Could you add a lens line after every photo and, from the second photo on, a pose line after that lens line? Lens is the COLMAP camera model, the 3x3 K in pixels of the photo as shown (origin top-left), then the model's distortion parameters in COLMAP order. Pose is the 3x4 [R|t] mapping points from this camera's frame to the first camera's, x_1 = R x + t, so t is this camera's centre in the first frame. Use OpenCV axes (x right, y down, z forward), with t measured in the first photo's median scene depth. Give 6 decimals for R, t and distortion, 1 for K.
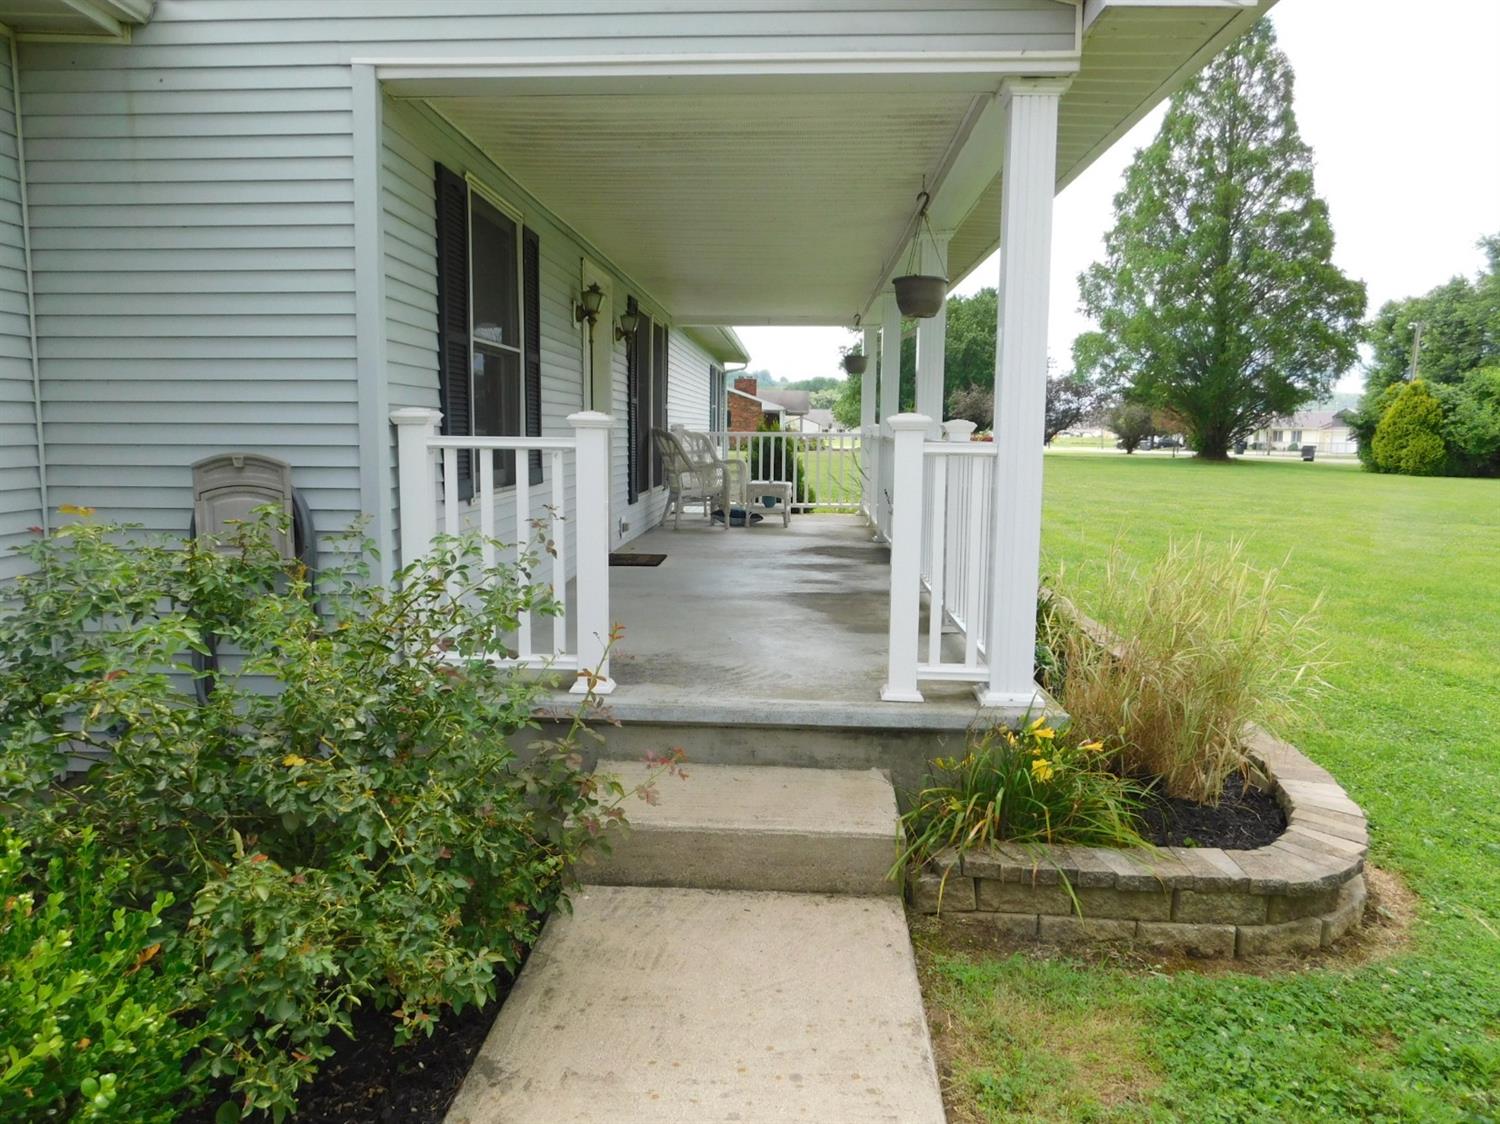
lens RADIAL K [[1124.5, 0, 750.0], [0, 1124.5, 562.0], [0, 0, 1]] dist [0.008792, 0.001512]
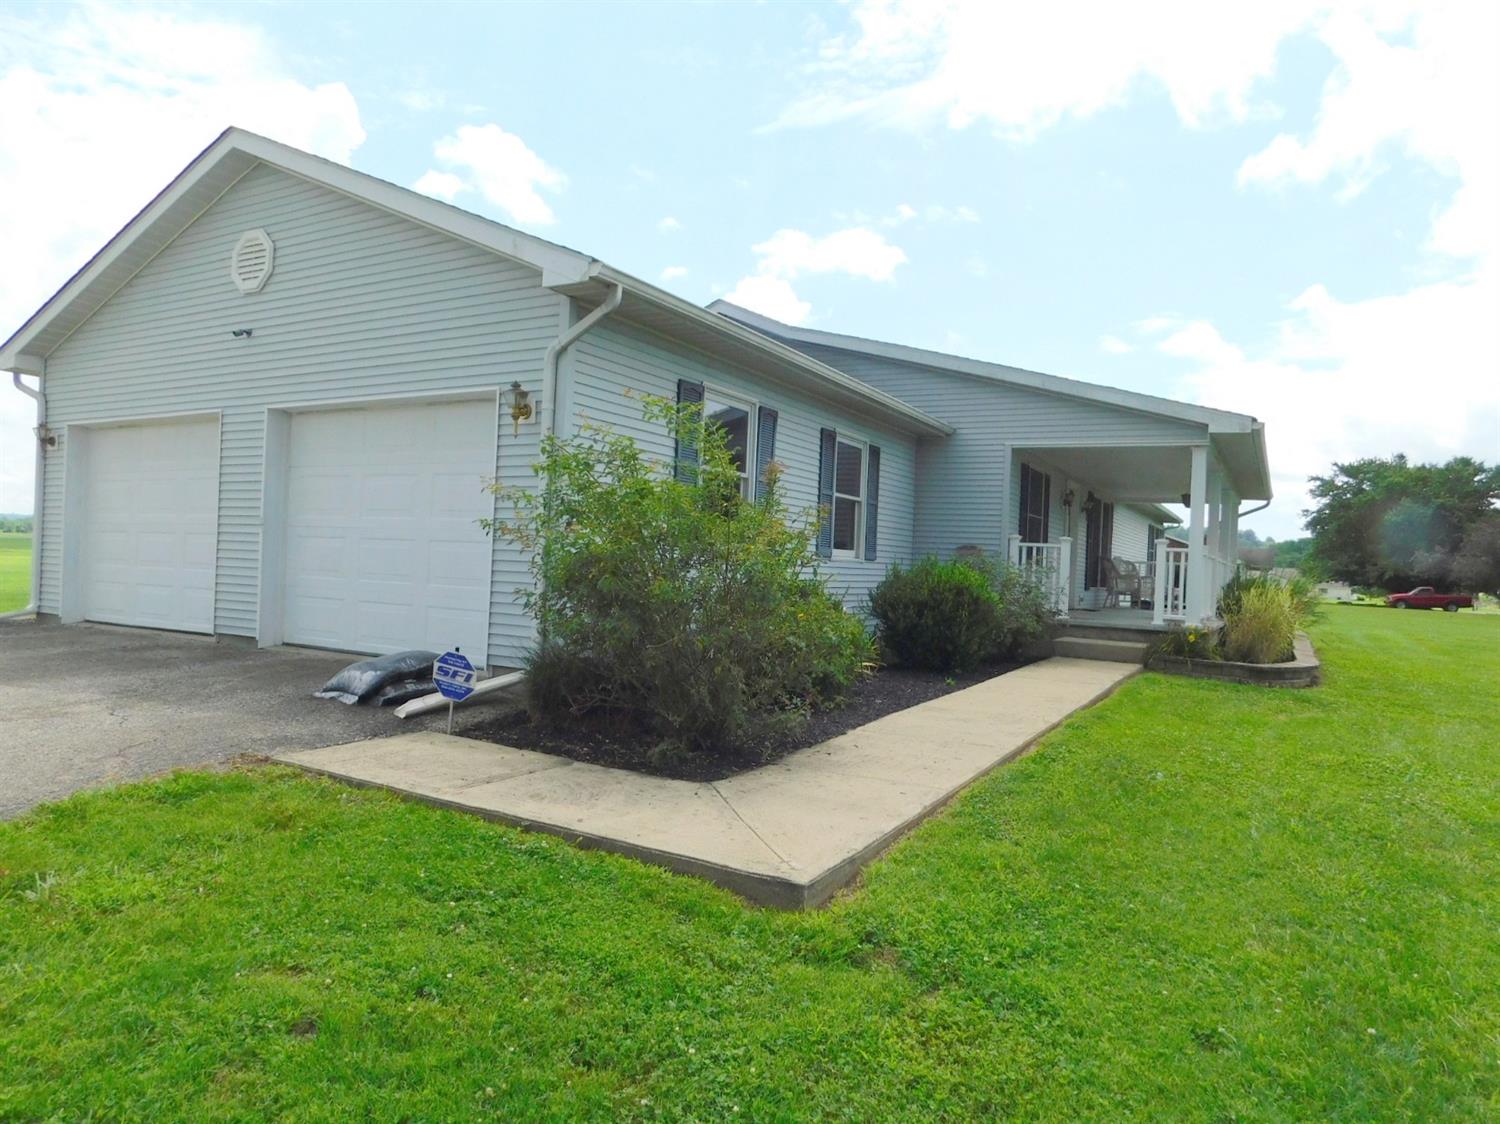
lens RADIAL K [[994.9, 0, 750.0], [0, 994.9, 562.0], [0, 0, 1]] dist [-0.067860, 0.056964]
pose [[0.897432, 0.031552, -0.440022, 0.179905], [-0.089365, 0.989762, -0.111290, 0.202478], [0.432006, 0.139198, 0.891064, -1.165064]]
